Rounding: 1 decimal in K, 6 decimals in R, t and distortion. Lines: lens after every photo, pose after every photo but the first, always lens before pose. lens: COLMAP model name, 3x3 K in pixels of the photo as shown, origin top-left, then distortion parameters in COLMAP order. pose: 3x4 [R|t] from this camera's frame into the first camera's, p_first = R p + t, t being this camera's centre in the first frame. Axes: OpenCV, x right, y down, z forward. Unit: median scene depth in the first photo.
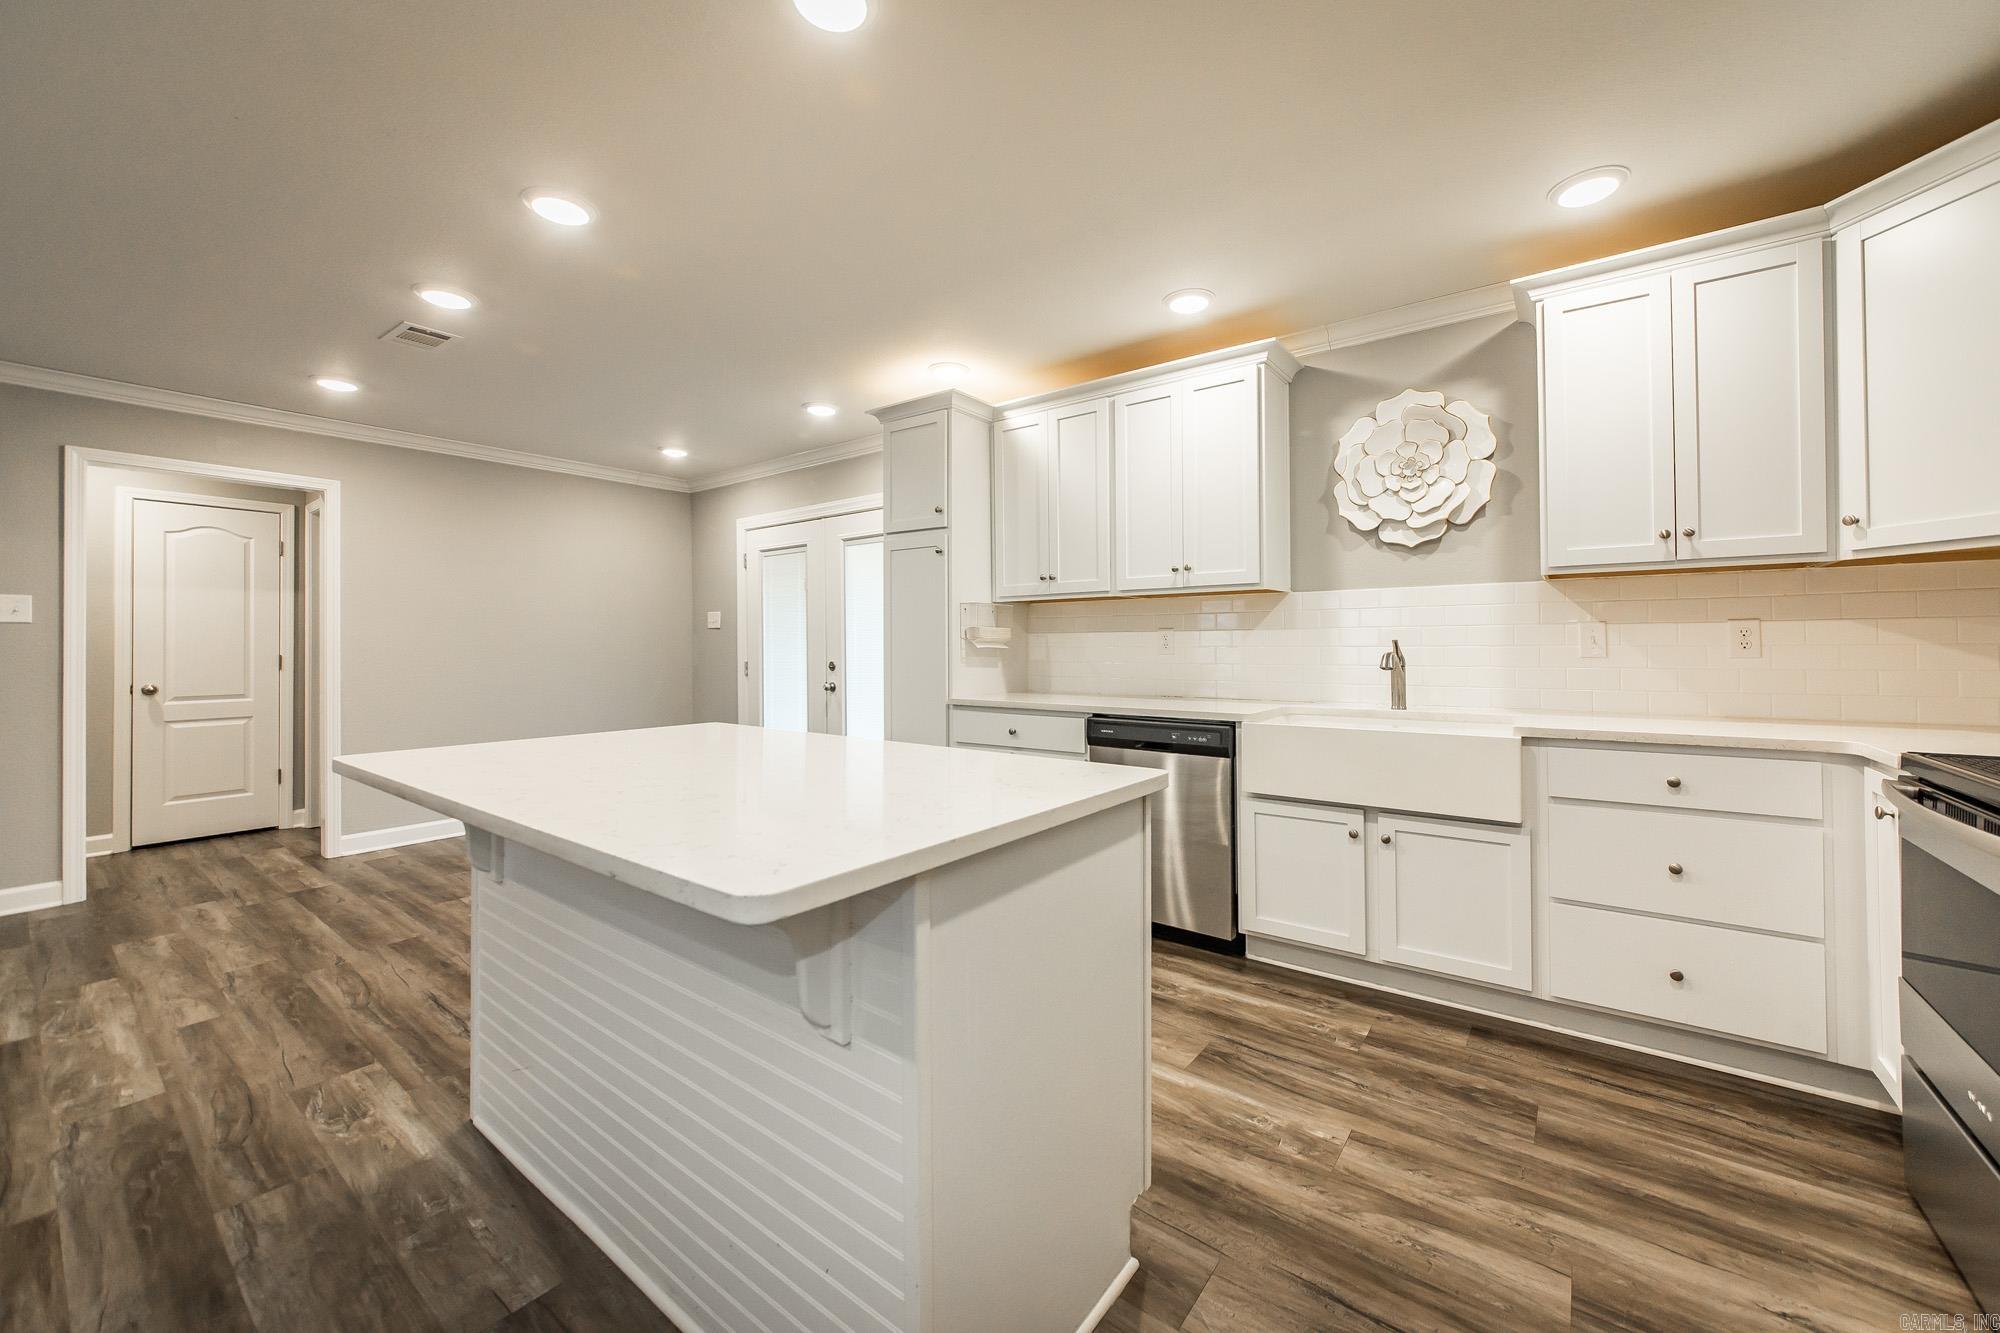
lens RADIAL K [[736.1, 0, 1054.4], [0, 736.1, 663.1], [0, 0, 1]] dist [-0.007382, 0.000722]
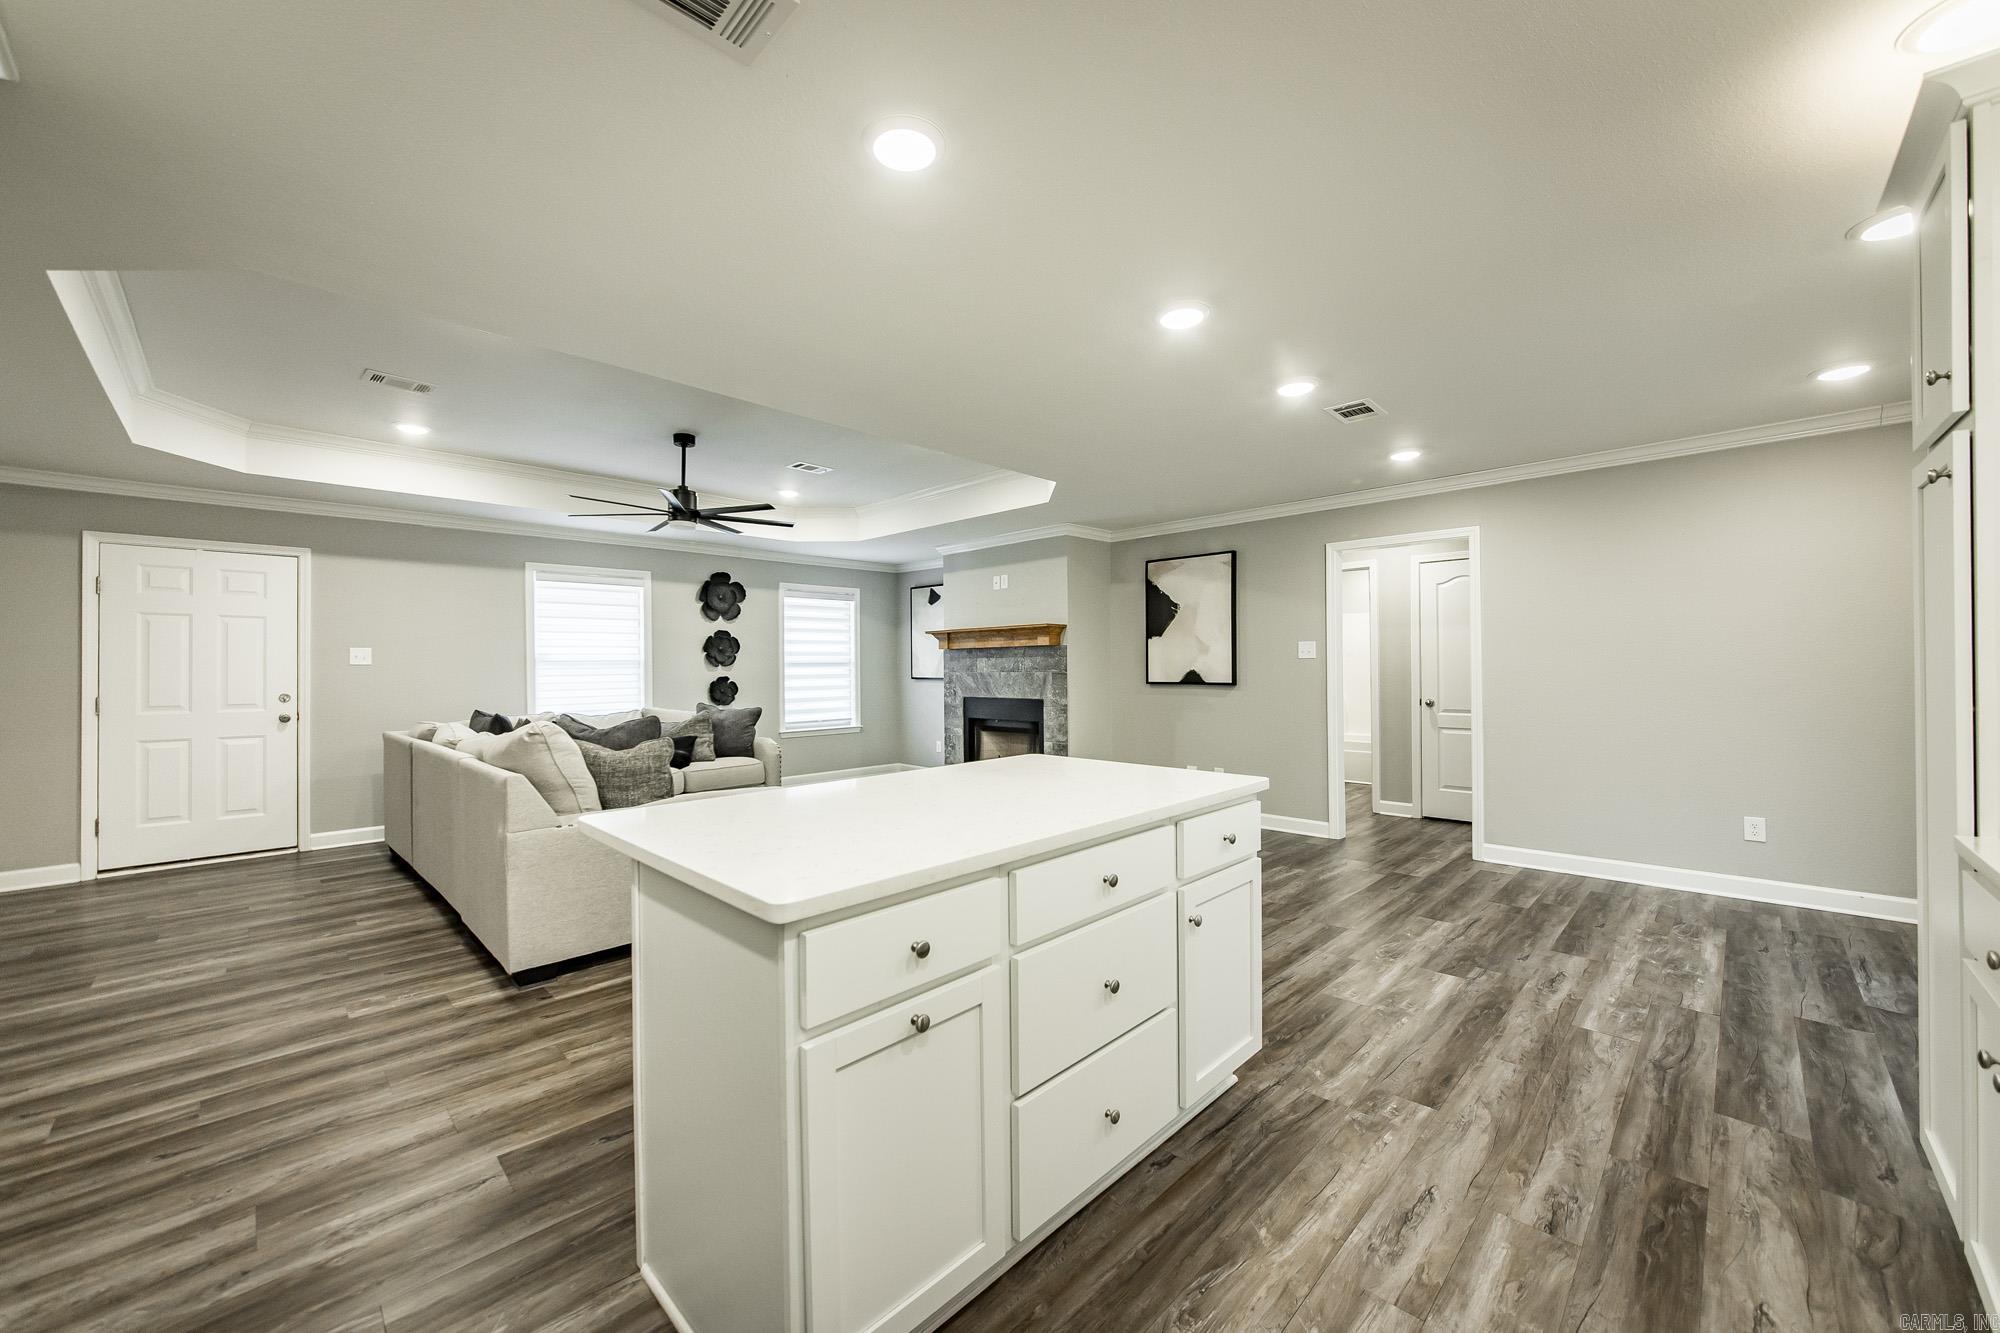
lens RADIAL K [[736.1, 0, 974.5], [0, 736.1, 670.1], [0, 0, 1]] dist [-0.007382, 0.000722]
pose [[-0.194673, 0.010186, -0.980815, 0.447829], [-0.009598, 0.999878, 0.012289, -0.057693], [0.980821, 0.011806, -0.194551, 0.706146]]
